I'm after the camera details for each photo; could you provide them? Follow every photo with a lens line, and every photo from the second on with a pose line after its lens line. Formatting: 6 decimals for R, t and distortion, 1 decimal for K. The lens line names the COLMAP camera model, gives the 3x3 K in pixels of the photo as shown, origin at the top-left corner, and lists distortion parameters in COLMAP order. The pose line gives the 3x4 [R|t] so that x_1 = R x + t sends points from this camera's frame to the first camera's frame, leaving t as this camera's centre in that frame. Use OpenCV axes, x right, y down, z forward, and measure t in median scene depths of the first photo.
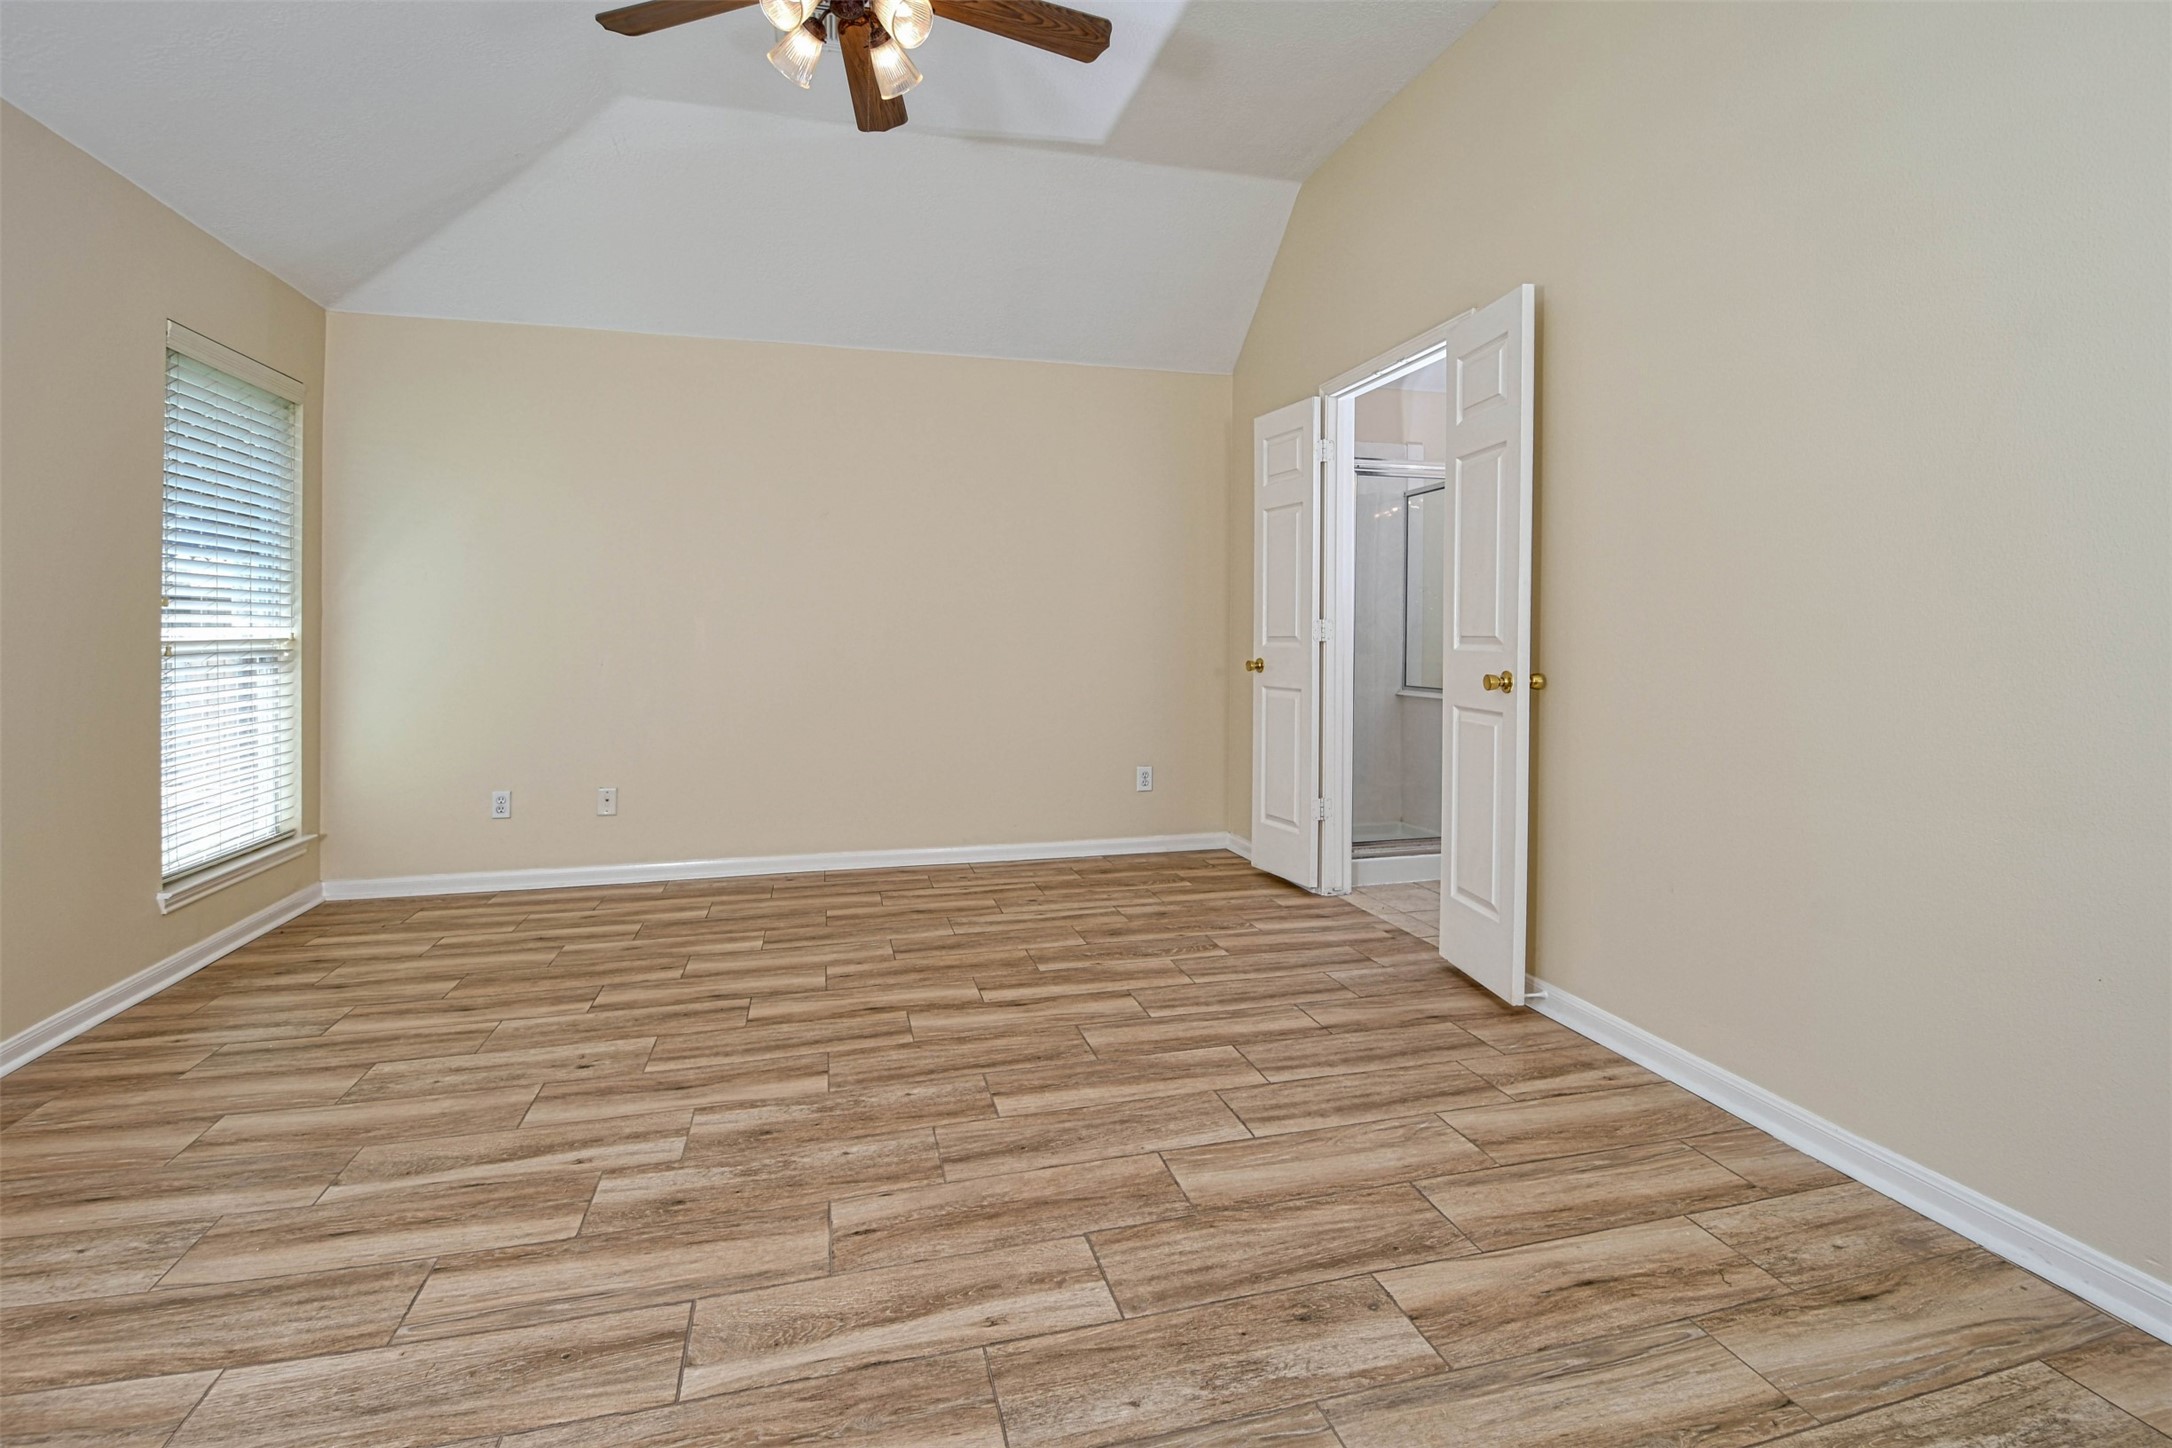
lens RADIAL K [[1038.2, 0, 1086.0], [0, 1038.2, 724.0], [0, 0, 1]] dist [-0.047780, -0.001182]
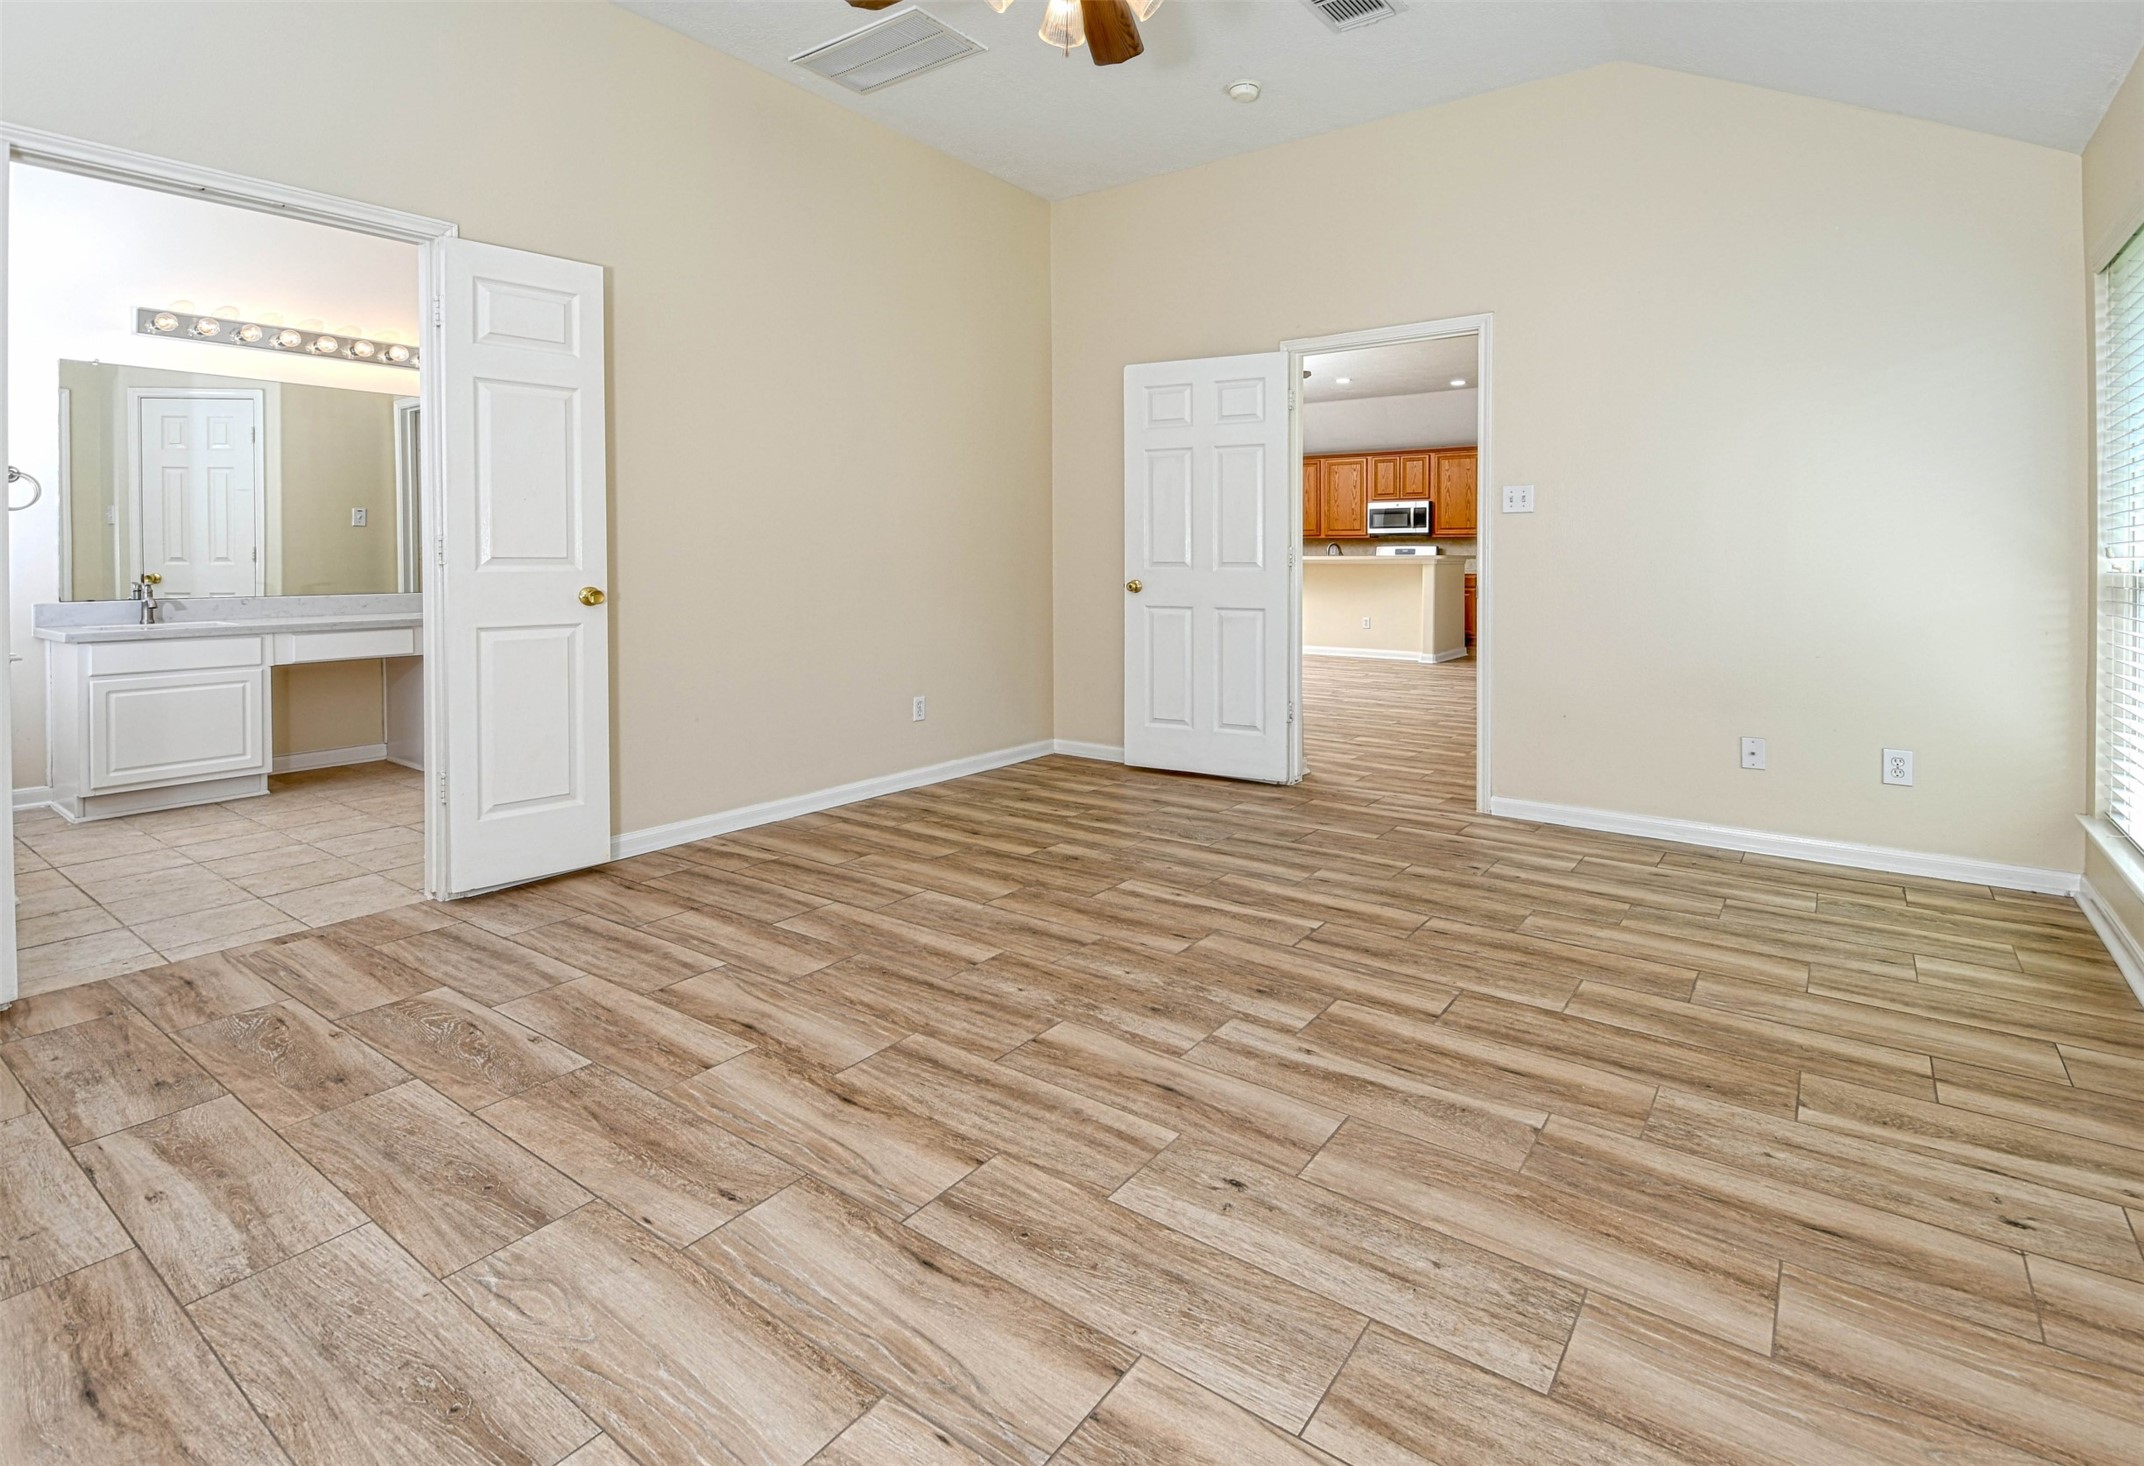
lens RADIAL K [[1043.5, 0, 1072.0], [0, 1043.5, 733.0], [0, 0, 1]] dist [-0.002570, -0.000412]
pose [[-0.632161, -0.136618, 0.762698, -1.079602], [0.064081, 0.971743, 0.227177, -0.144662], [-0.772182, 0.192487, -0.605544, 1.712735]]
